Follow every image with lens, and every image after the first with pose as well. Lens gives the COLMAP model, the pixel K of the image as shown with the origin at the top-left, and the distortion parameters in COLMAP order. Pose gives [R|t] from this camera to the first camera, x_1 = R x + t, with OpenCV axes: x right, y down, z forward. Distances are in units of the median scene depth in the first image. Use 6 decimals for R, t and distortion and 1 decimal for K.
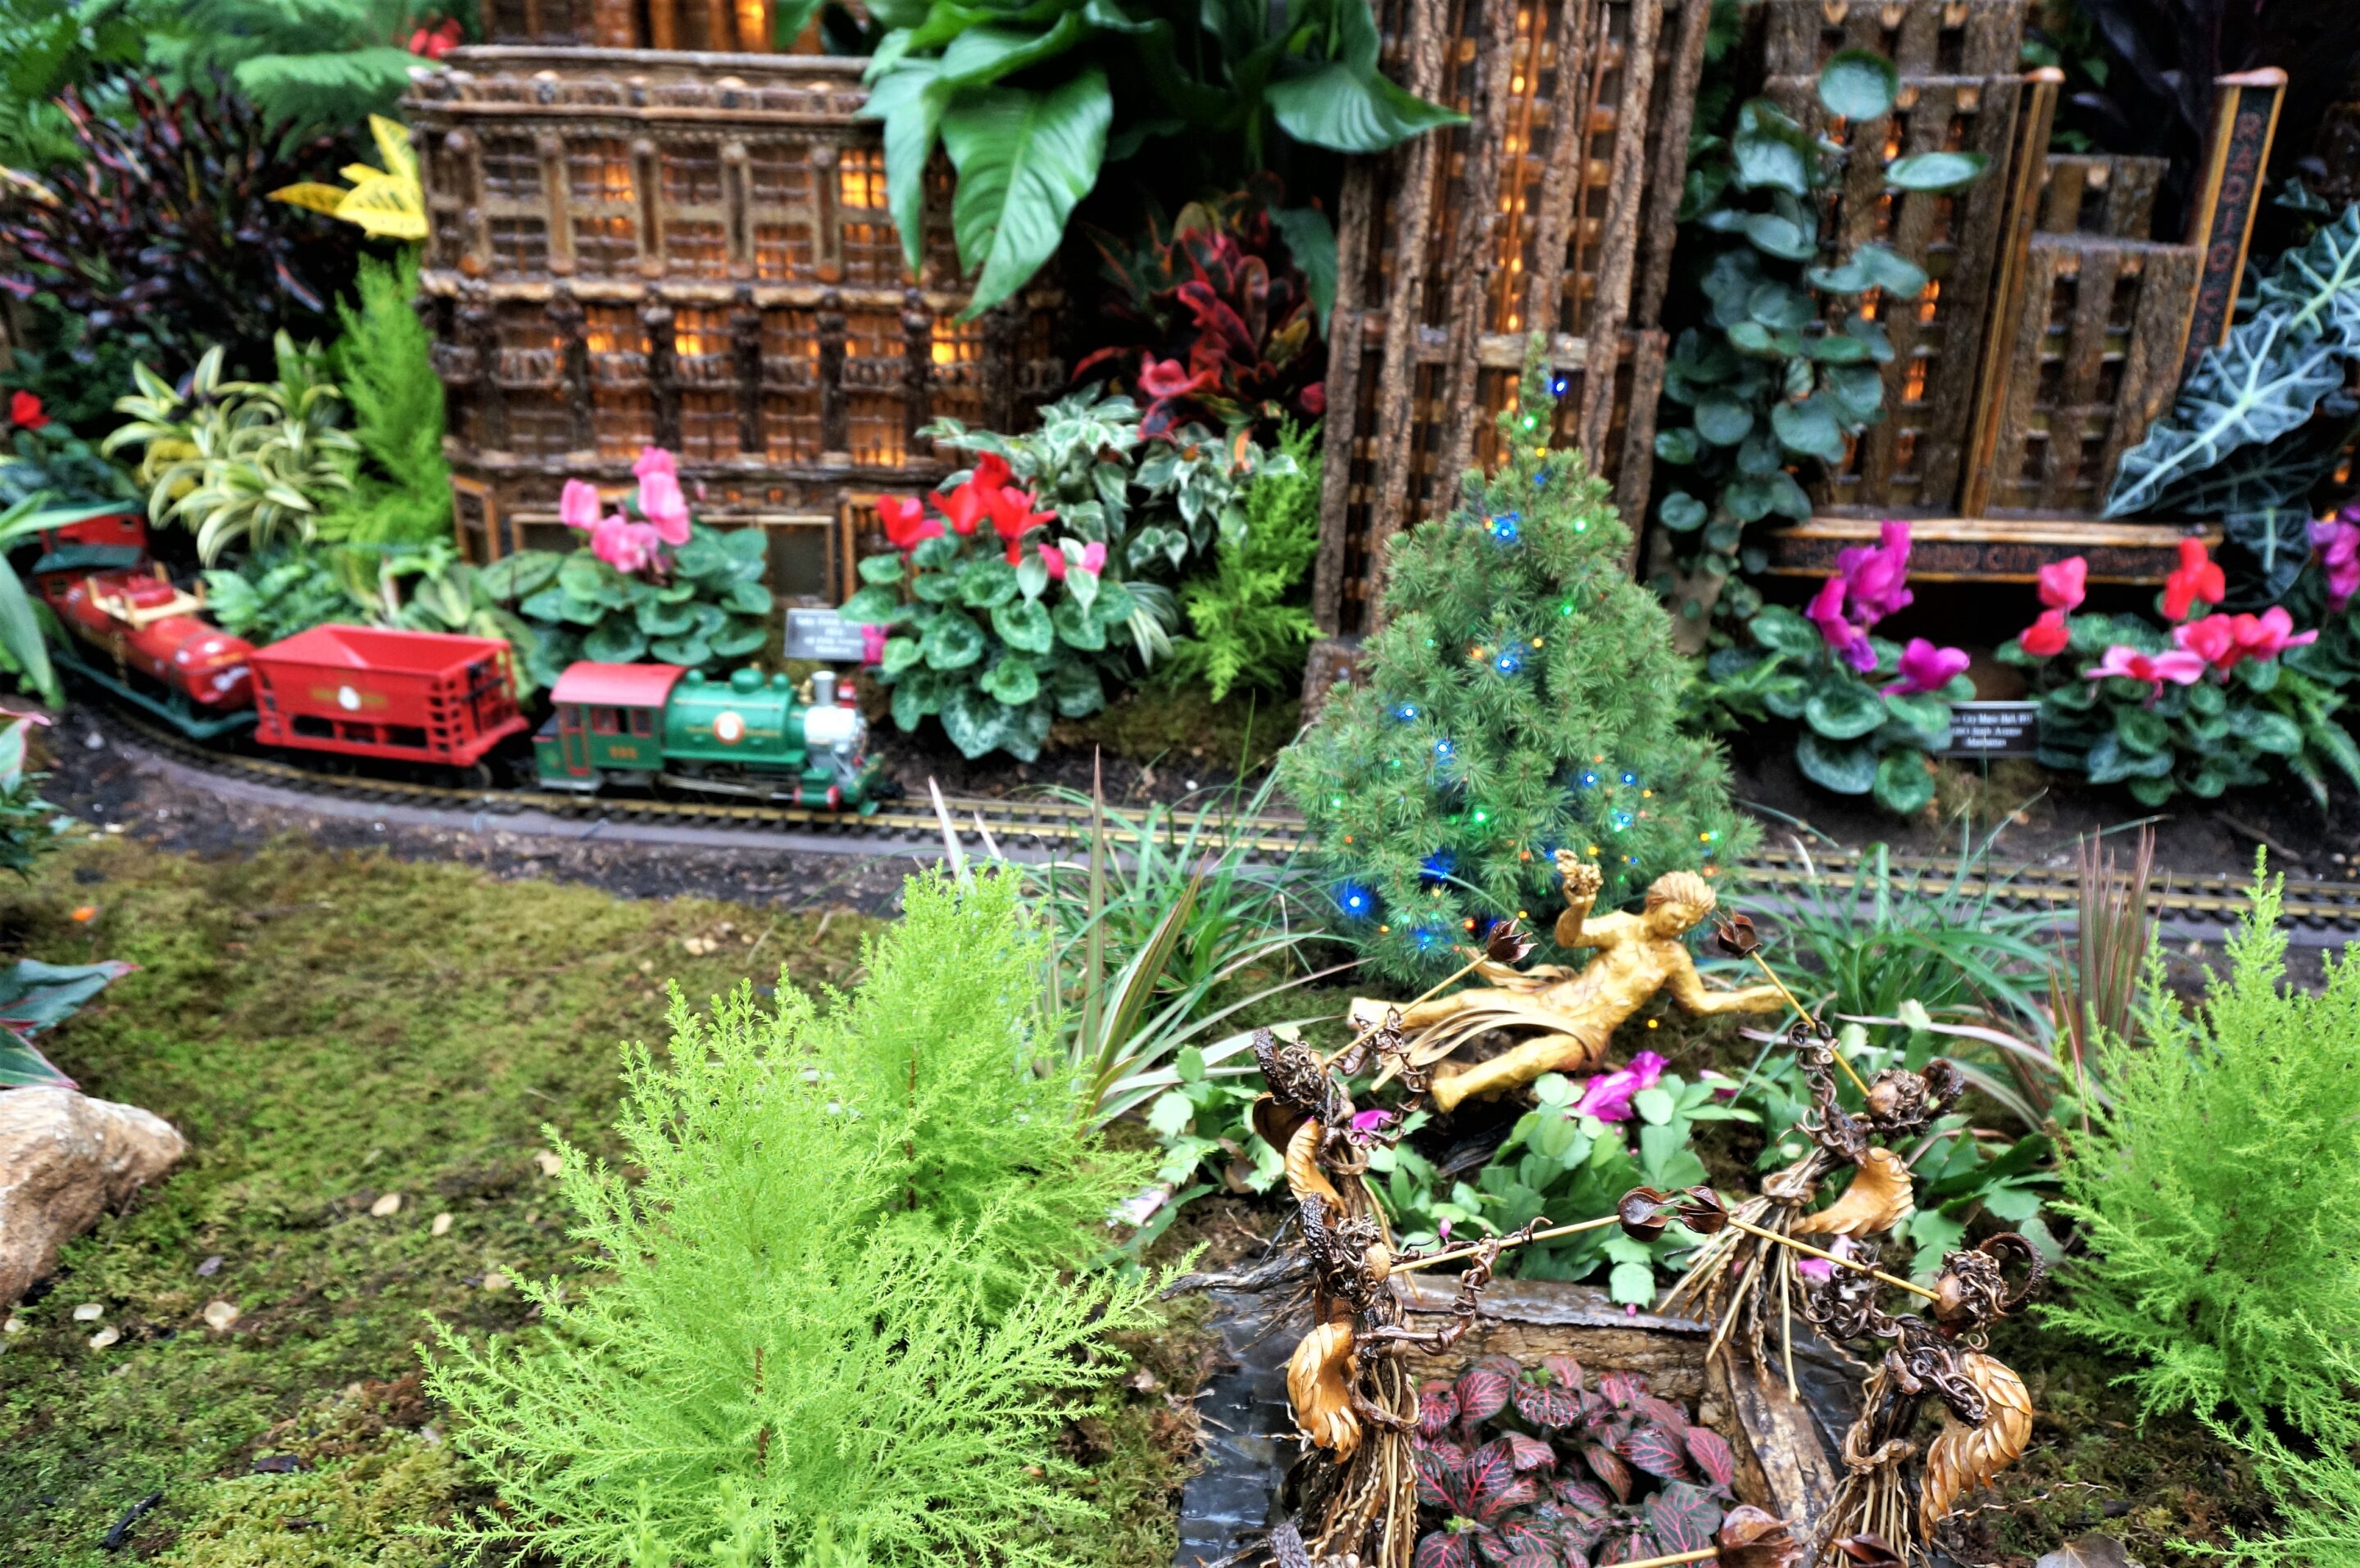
lens RADIAL K [[1639.5, 0, 1180.0], [0, 1639.5, 784.0], [0, 0, 1]] dist [-0.056907, 0.028818]
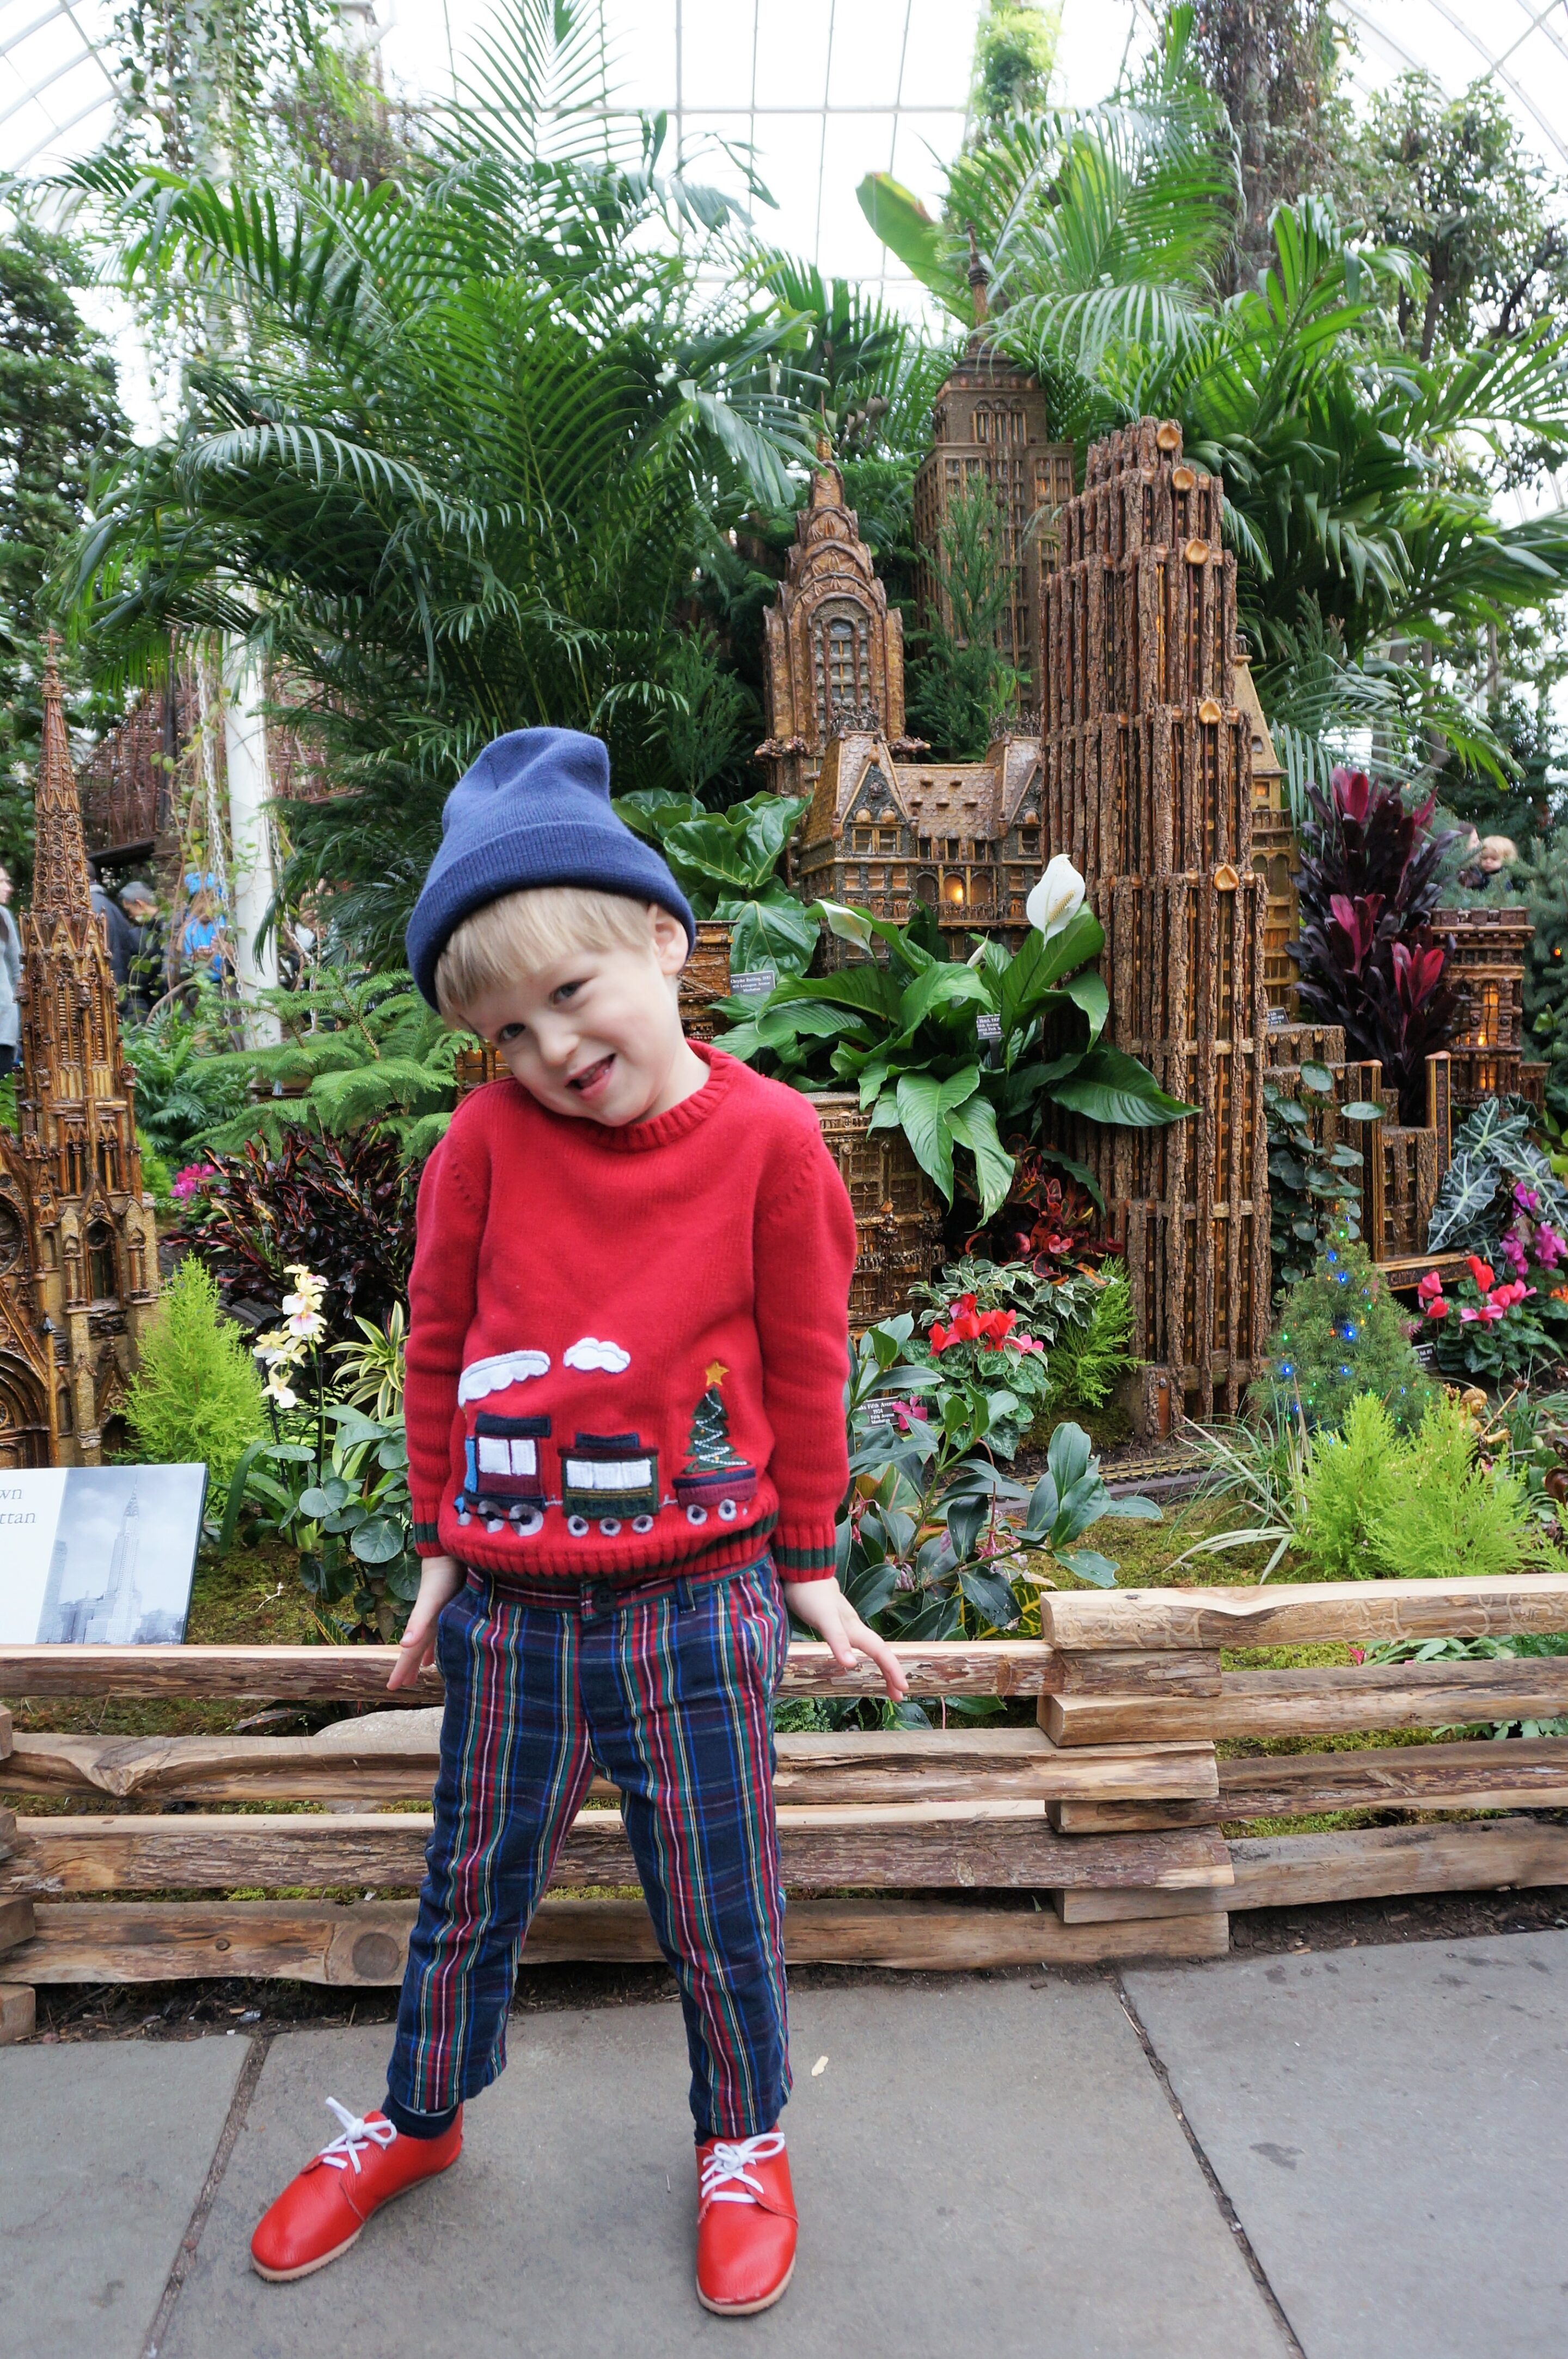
lens RADIAL K [[1785.1, 0, 784.0], [0, 1785.1, 1179.5], [0, 0, 1]] dist [-0.066957, 0.047919]
pose [[0.896572, -0.100591, 0.431324, -1.156936], [0.217489, 0.948355, -0.230914, 0.093050], [-0.385820, 0.300839, 0.872146, -0.712515]]
